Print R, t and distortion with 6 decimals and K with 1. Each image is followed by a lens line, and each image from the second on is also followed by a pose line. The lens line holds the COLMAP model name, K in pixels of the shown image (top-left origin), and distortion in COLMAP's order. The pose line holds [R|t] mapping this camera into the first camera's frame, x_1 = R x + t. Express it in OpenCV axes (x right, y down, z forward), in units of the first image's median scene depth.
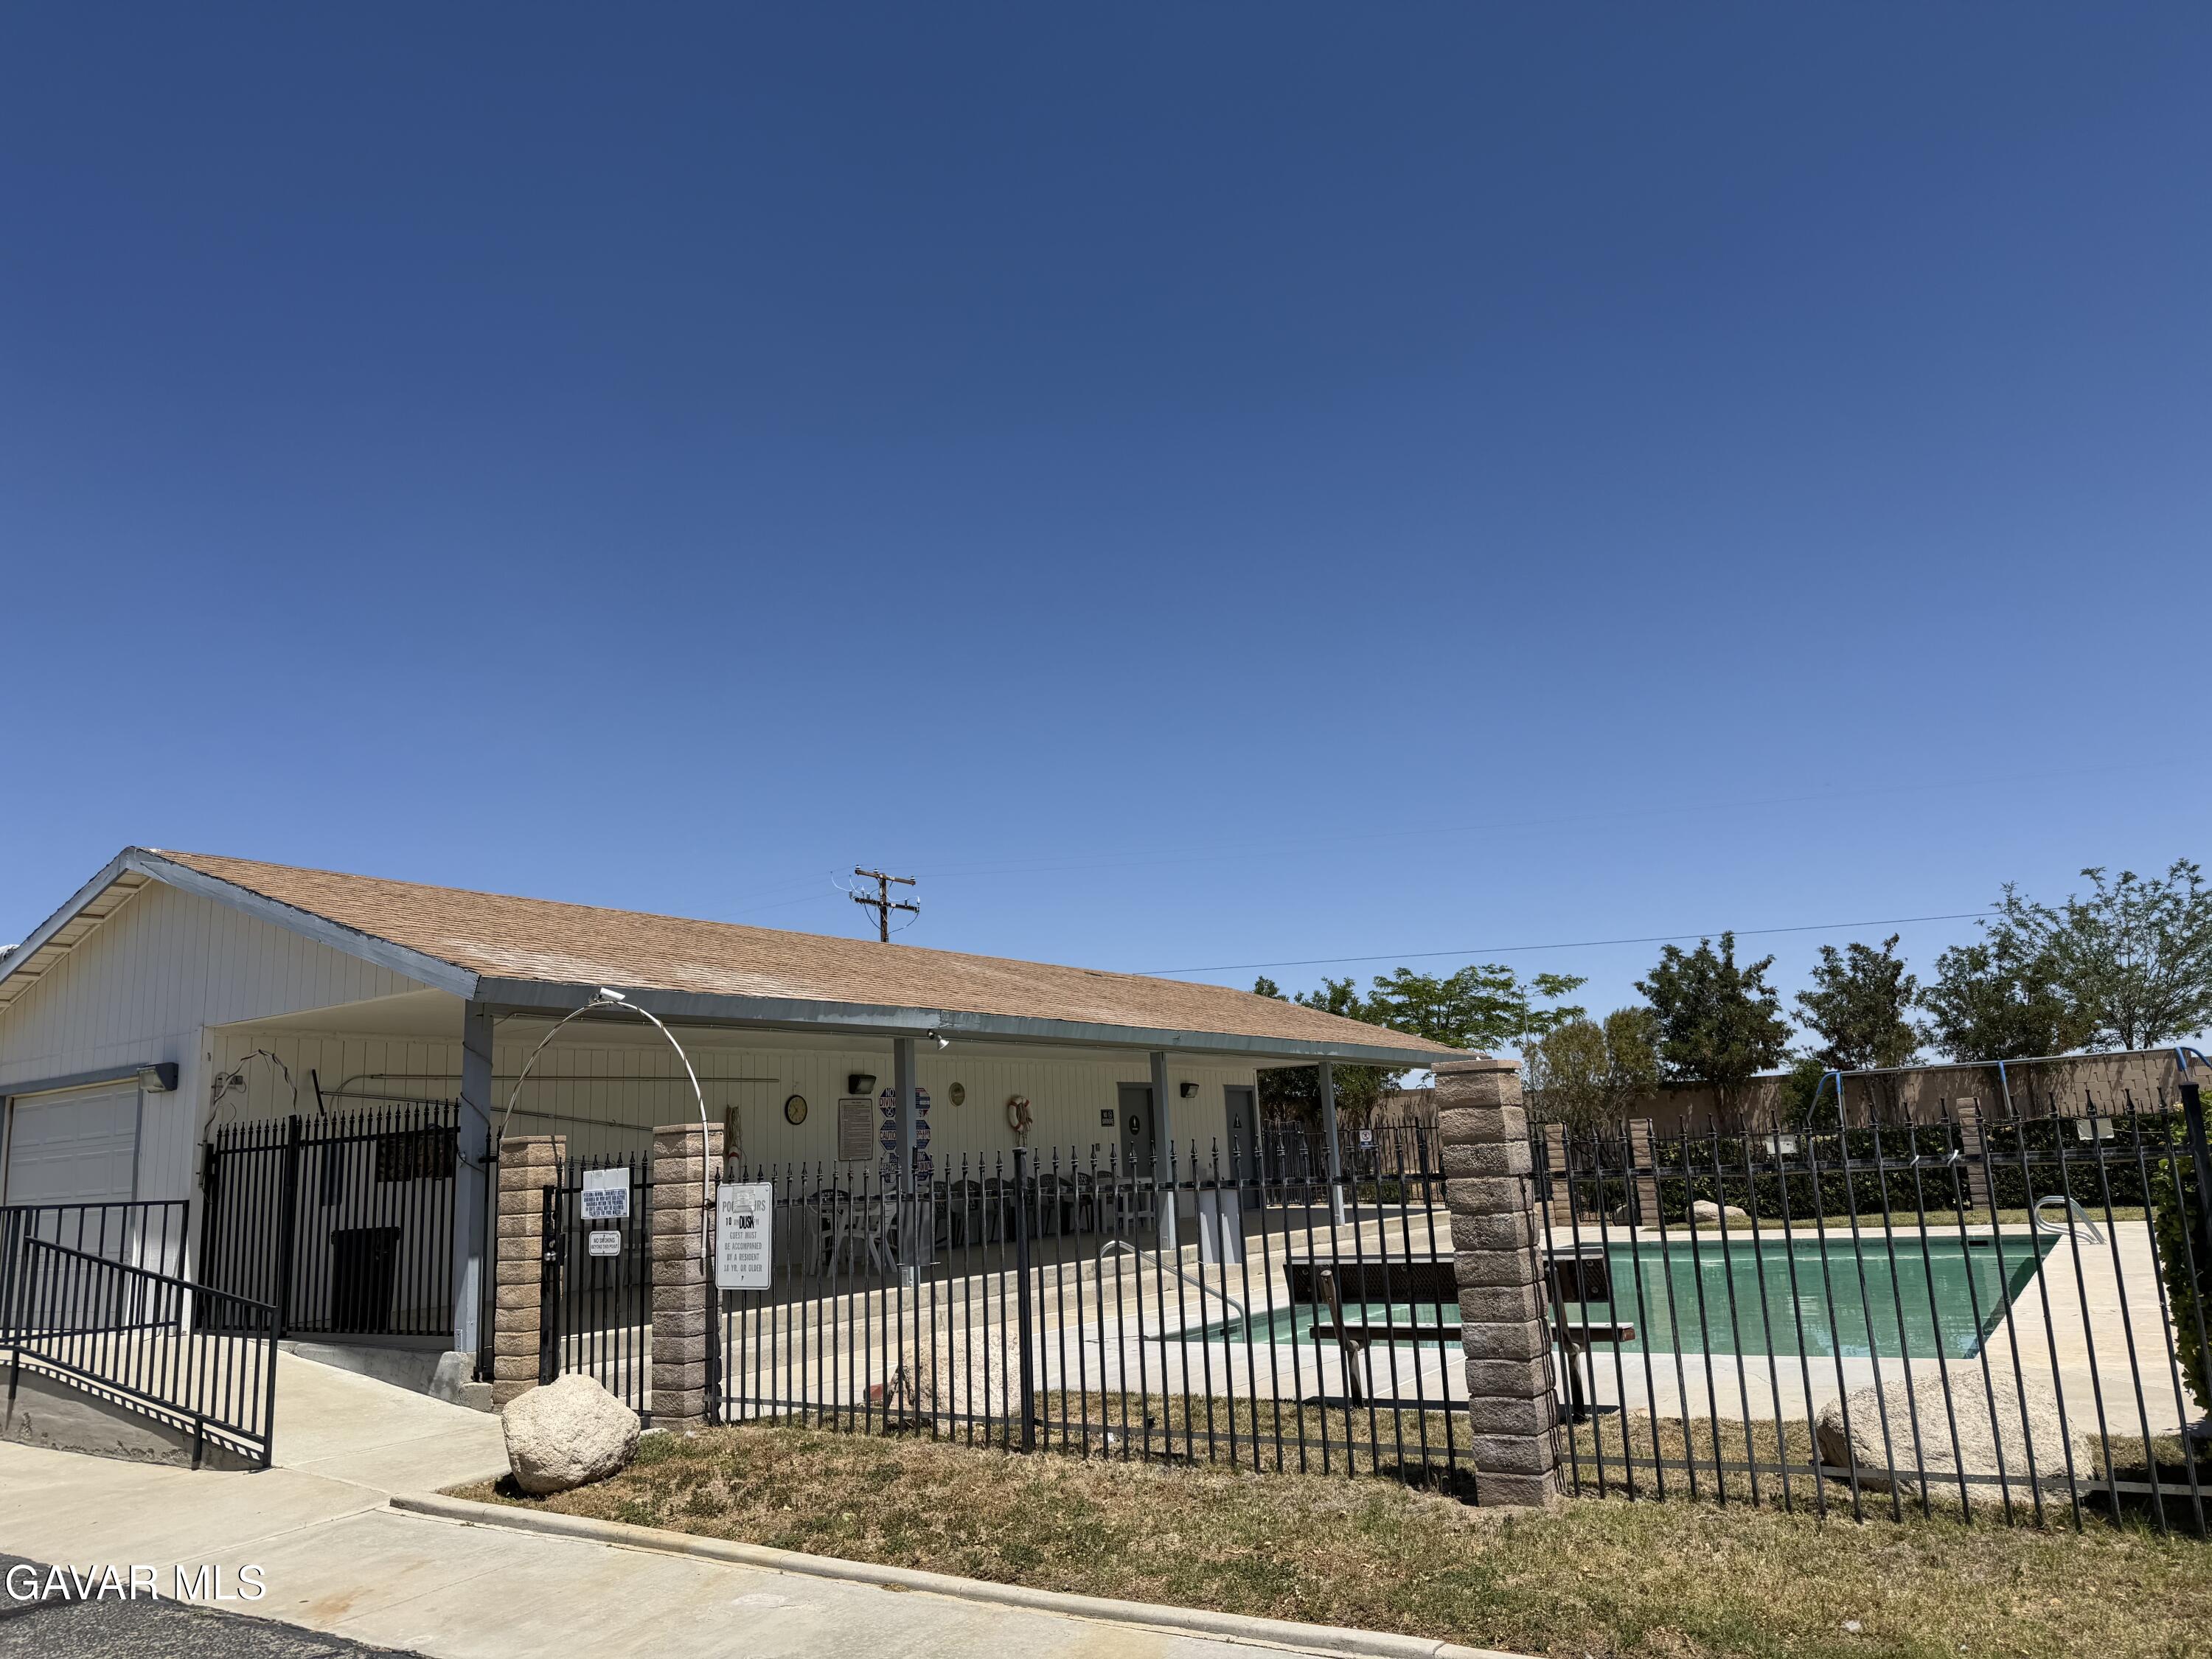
lens RADIAL K [[1483.1, 0, 1099.0], [0, 1483.1, 834.1], [0, 0, 1]] dist [-0.007659, -0.015307]
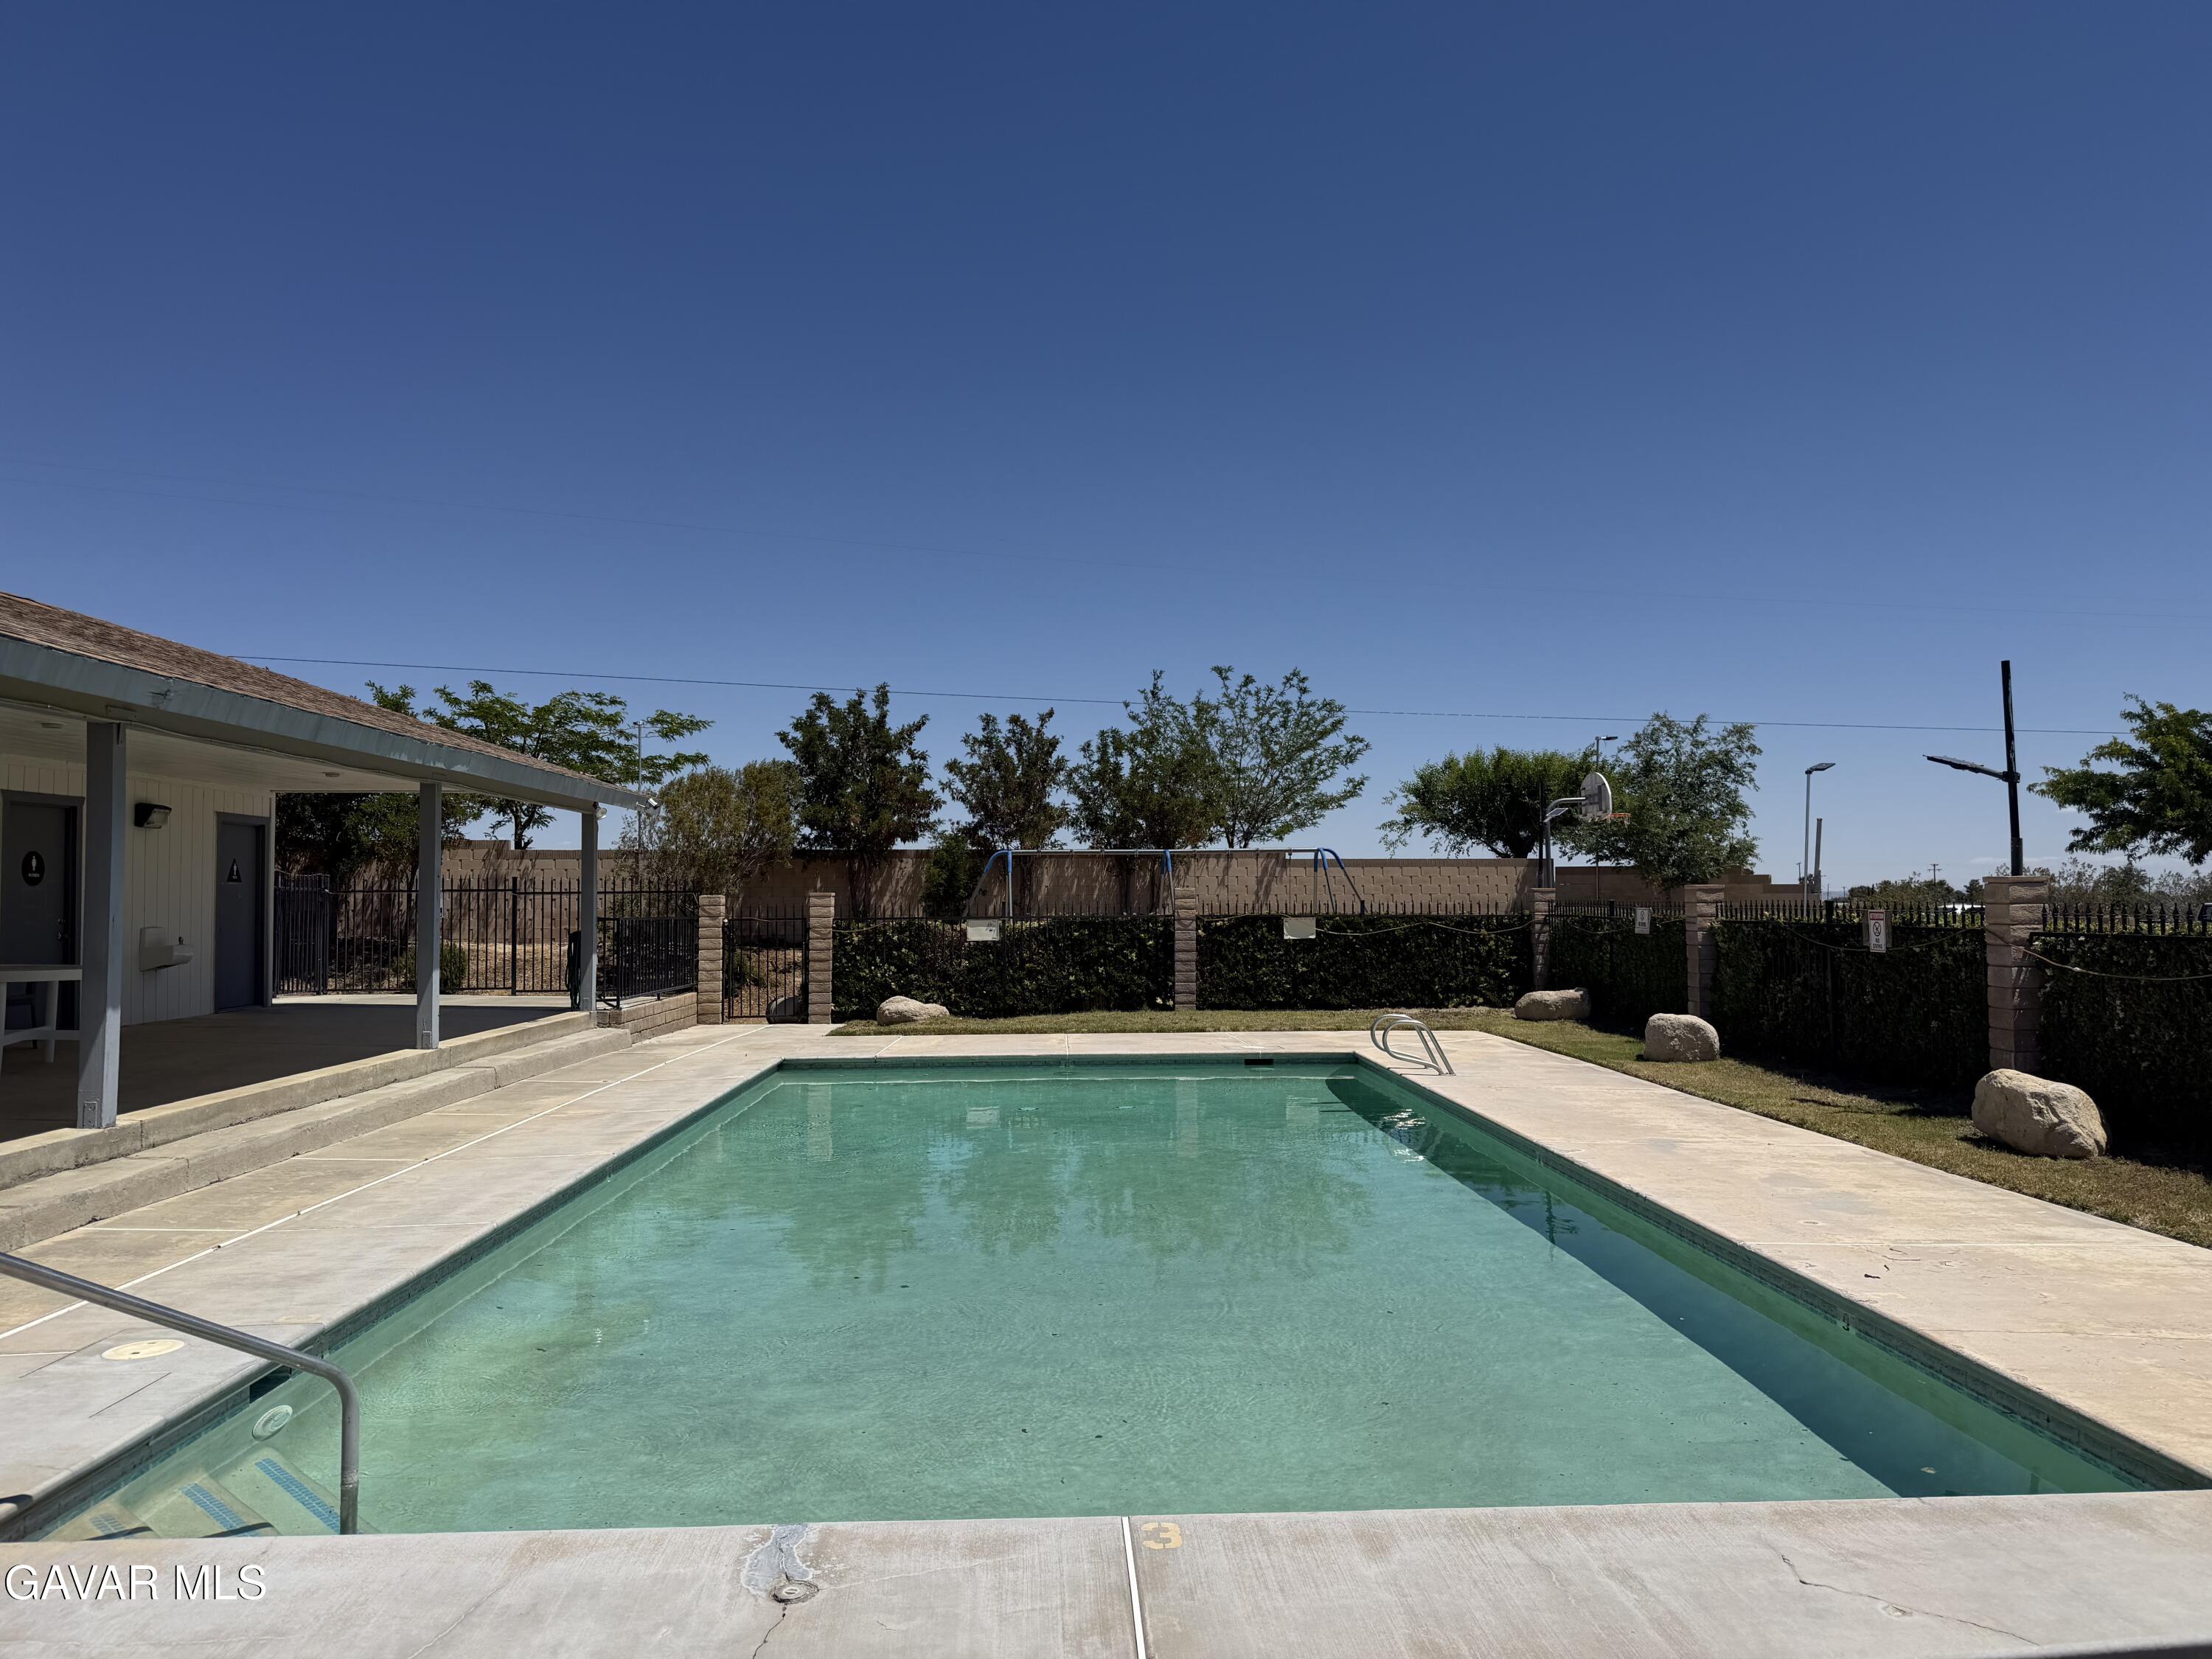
lens RADIAL K [[1483.1, 0, 1093.6], [0, 1483.1, 853.6], [0, 0, 1]] dist [-0.007659, -0.015307]
pose [[0.799037, 0.057020, 0.598572, 0.005847], [-0.157636, 0.980539, 0.117022, 0.043412], [-0.580251, -0.187862, 0.792475, 0.226095]]
